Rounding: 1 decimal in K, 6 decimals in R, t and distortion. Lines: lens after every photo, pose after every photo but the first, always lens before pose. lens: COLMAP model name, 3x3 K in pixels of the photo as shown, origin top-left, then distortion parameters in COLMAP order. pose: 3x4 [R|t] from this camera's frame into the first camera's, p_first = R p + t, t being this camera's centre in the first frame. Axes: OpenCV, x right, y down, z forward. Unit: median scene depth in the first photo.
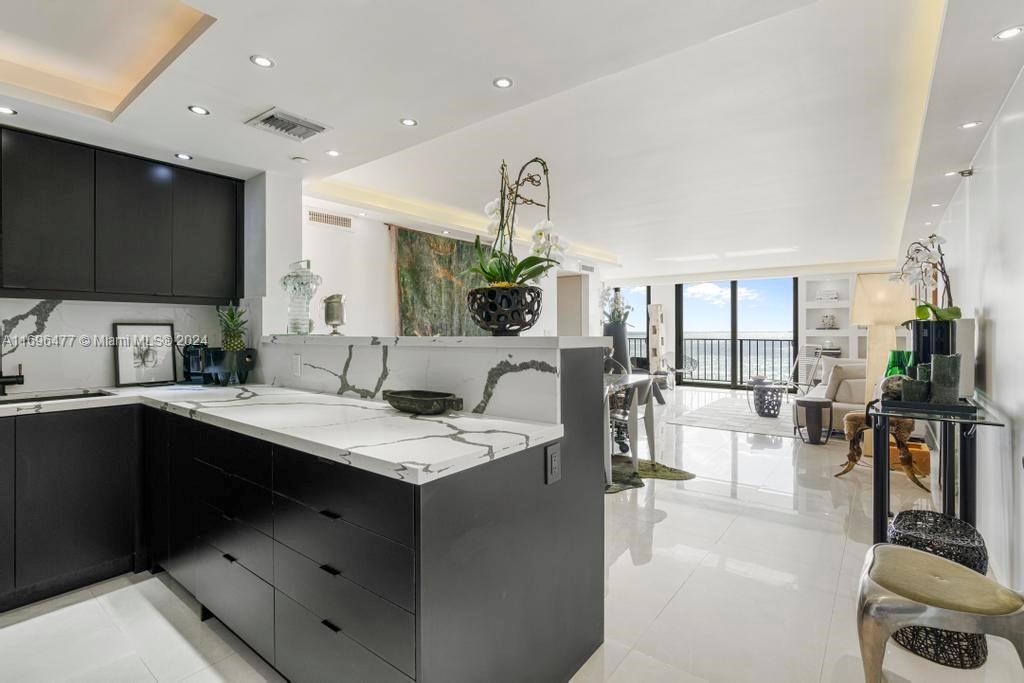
lens RADIAL K [[477.5, 0, 511.8], [0, 477.5, 330.8], [0, 0, 1]] dist [0.000353, 0.000256]
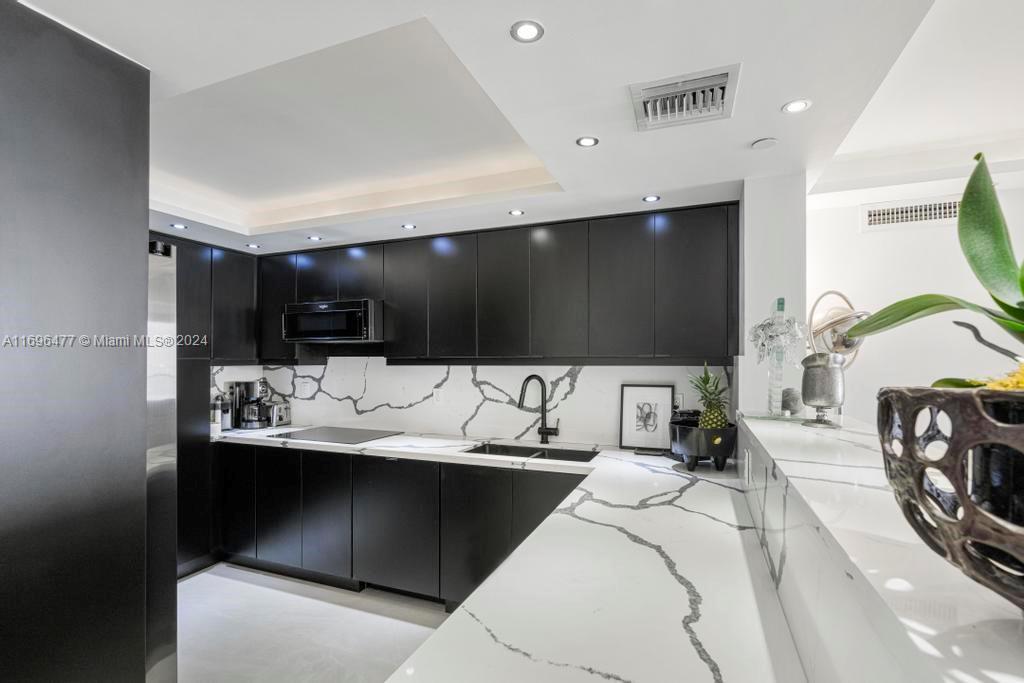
lens RADIAL K [[466.7, 0, 514.7], [0, 466.7, 355.0], [0, 0, 1]] dist [-0.001374, 0.000035]
pose [[0.276059, -0.010414, -0.961084, 0.060270], [0.000930, 0.999944, -0.010567, -0.068210], [0.961140, 0.002023, 0.276053, 0.506018]]
